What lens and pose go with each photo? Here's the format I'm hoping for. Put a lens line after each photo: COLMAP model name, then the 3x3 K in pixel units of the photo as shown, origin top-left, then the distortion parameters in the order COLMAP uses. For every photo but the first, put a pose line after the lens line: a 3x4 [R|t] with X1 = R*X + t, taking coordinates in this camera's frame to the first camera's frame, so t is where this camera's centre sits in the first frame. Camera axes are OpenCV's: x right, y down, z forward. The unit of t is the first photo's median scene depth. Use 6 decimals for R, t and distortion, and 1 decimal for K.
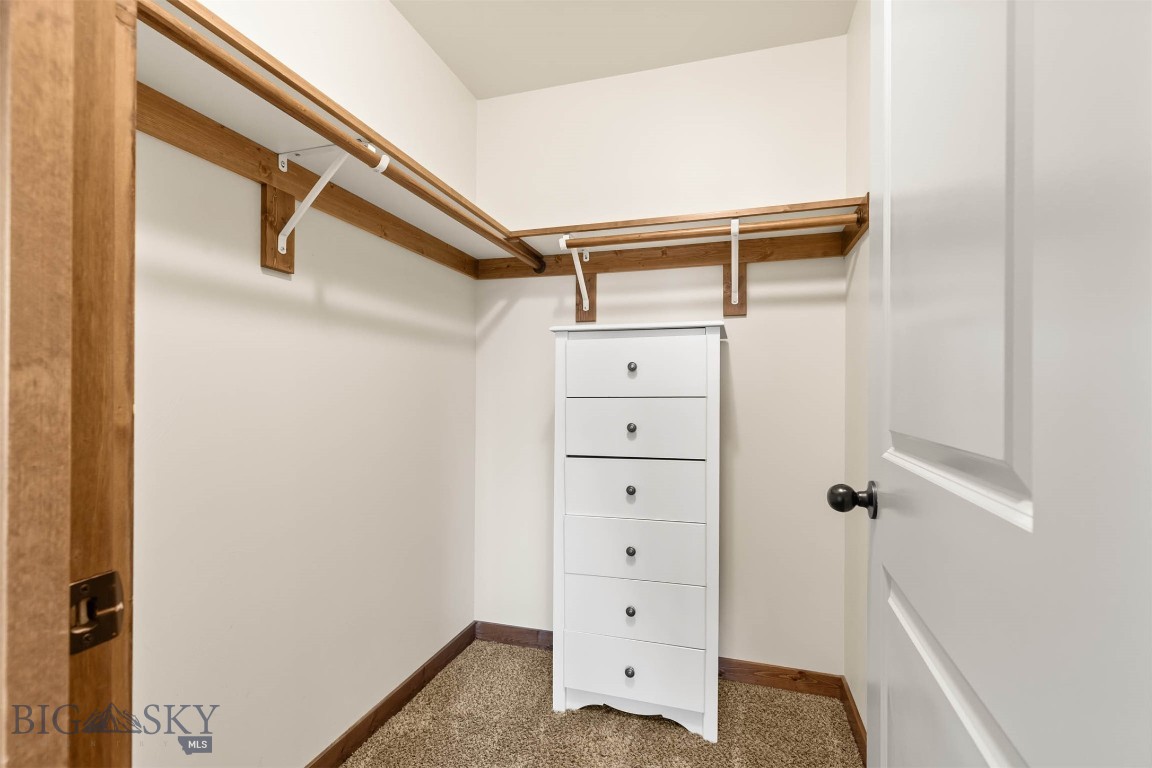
lens RADIAL K [[522.6, 0, 571.7], [0, 522.6, 393.7], [0, 0, 1]] dist [0.000907, 0.000623]
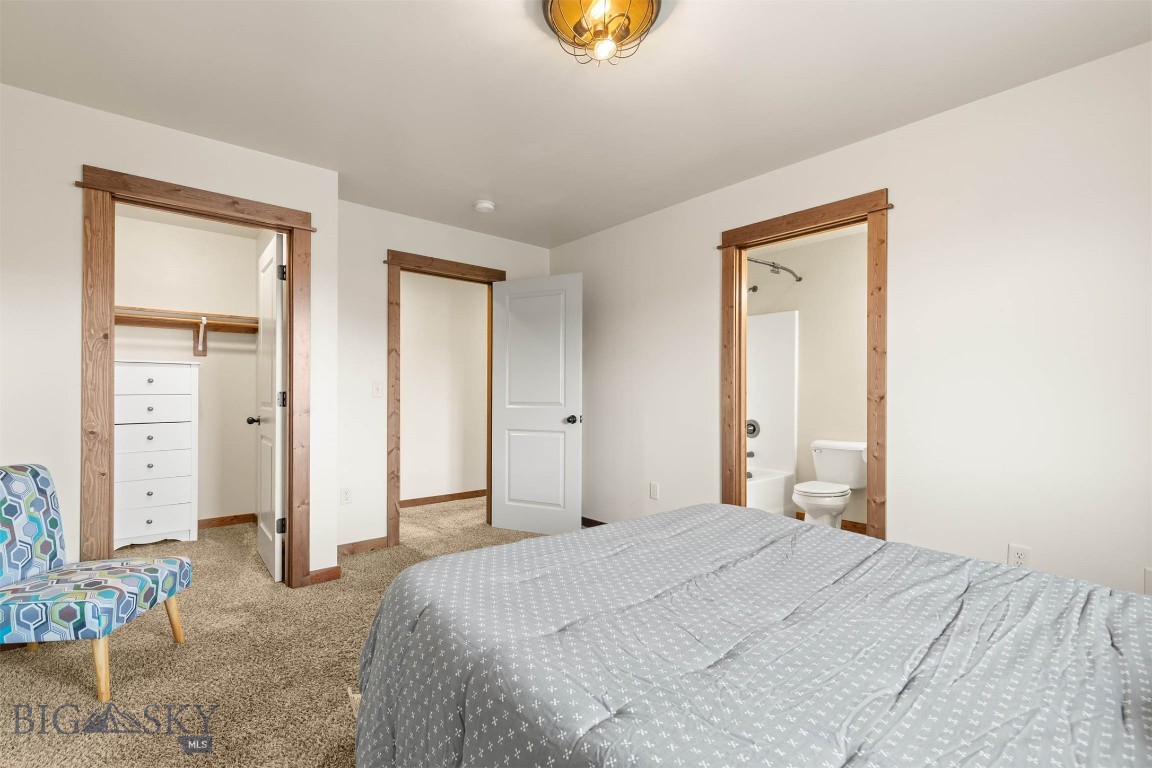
lens RADIAL K [[522.6, 0, 573.9], [0, 522.6, 396.3], [0, 0, 1]] dist [0.000907, 0.000623]
pose [[0.533918, -0.001755, 0.845534, -0.670119], [0.000760, 0.999998, 0.001595, 0.010687], [-0.845536, -0.000209, 0.533919, -1.403788]]
